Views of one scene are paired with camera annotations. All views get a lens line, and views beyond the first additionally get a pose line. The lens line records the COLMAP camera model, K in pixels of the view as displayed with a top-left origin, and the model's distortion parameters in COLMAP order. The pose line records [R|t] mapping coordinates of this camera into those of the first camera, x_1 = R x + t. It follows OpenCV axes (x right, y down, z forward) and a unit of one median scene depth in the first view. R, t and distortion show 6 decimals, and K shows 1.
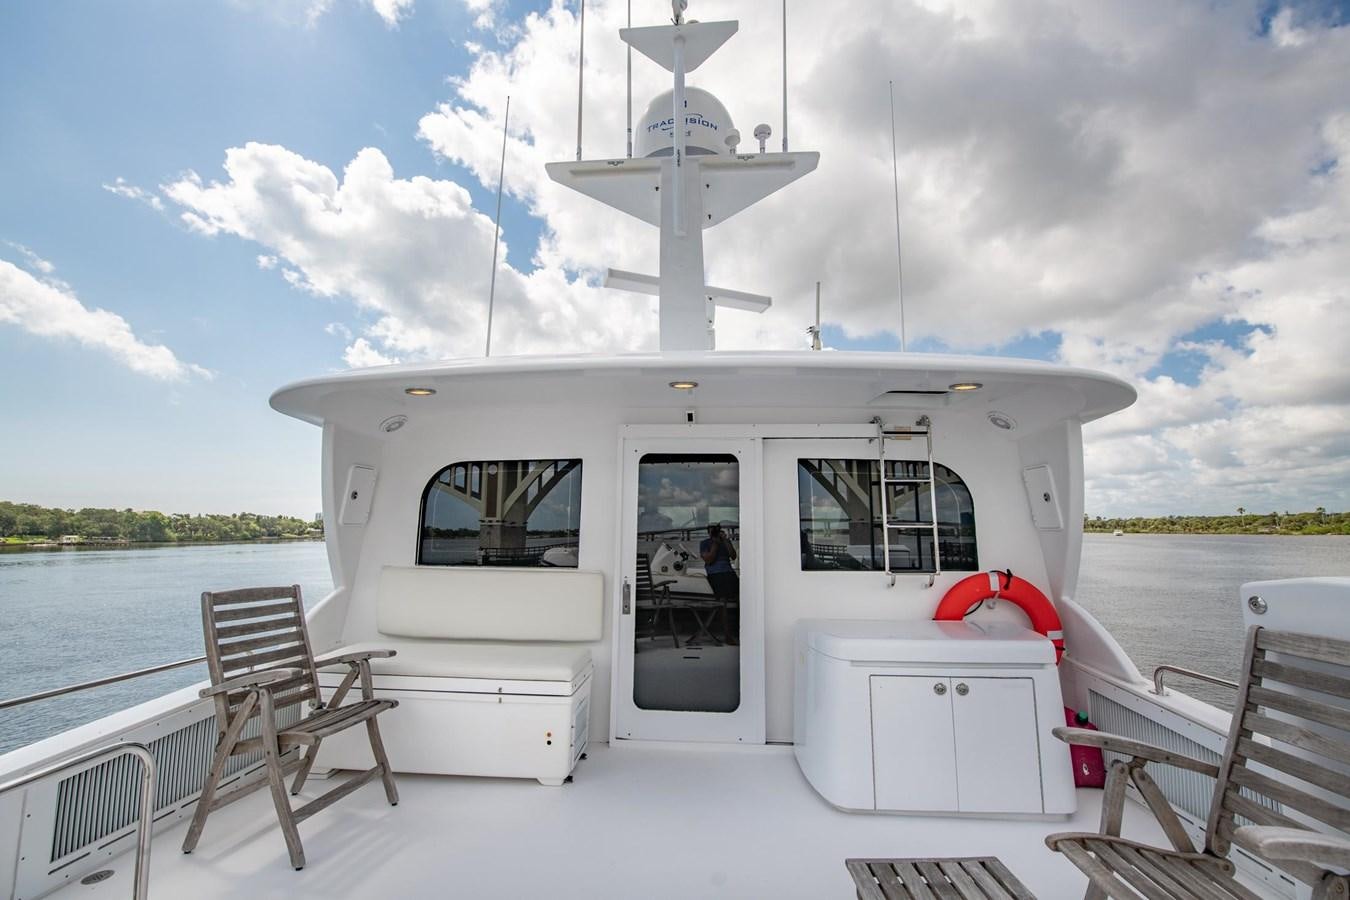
lens RADIAL K [[546.1, 0, 669.2], [0, 546.1, 461.0], [0, 0, 1]] dist [-0.002122, -0.009367]
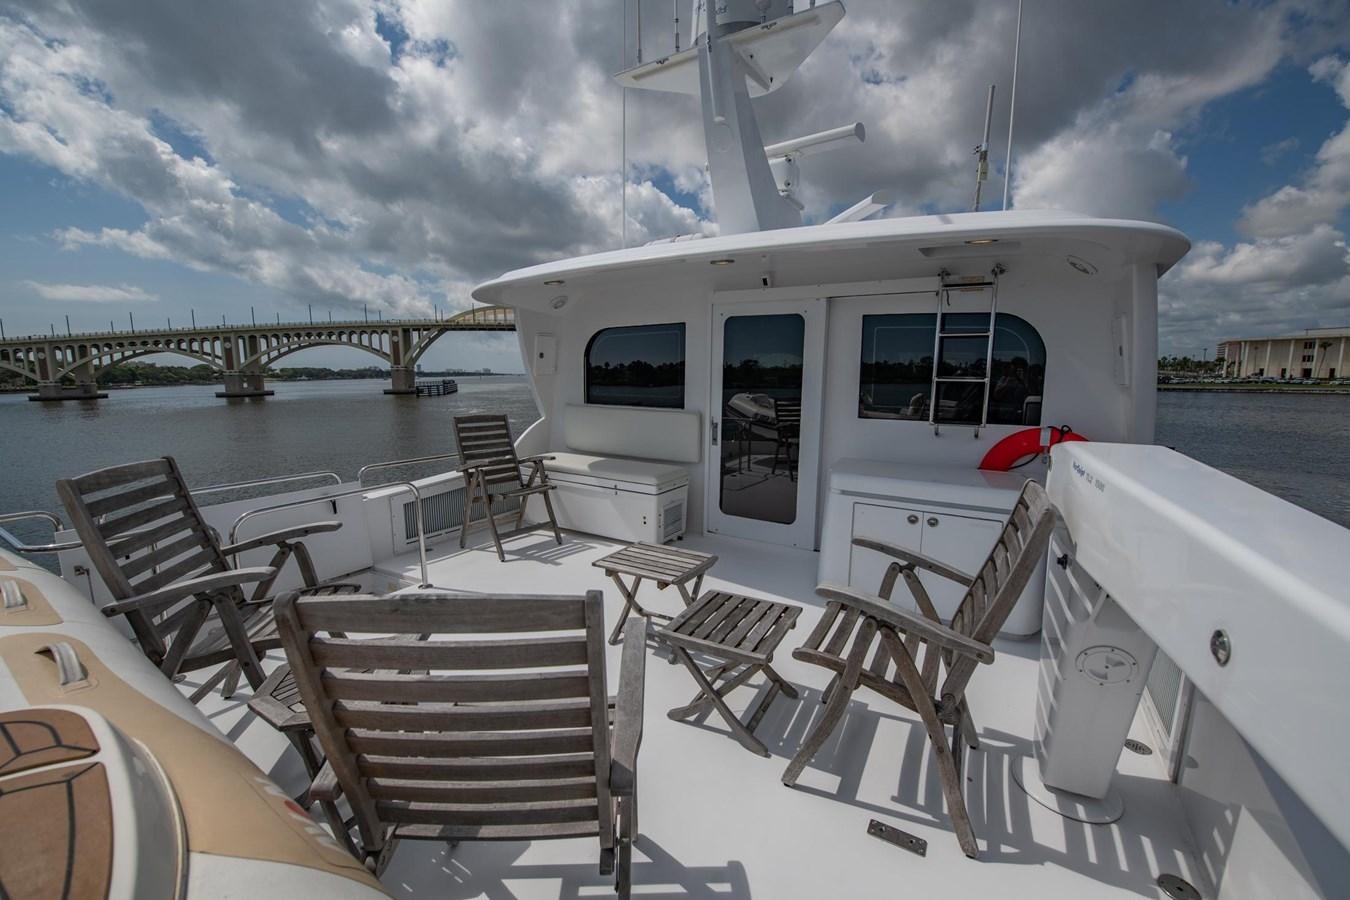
lens RADIAL K [[546.1, 0, 669.2], [0, 546.1, 461.0], [0, 0, 1]] dist [-0.002122, -0.009367]
pose [[0.888304, 0.075636, -0.452985, 0.437253], [0.059498, 0.959079, 0.276817, -0.052775], [0.455385, -0.272849, 0.847454, -0.173987]]
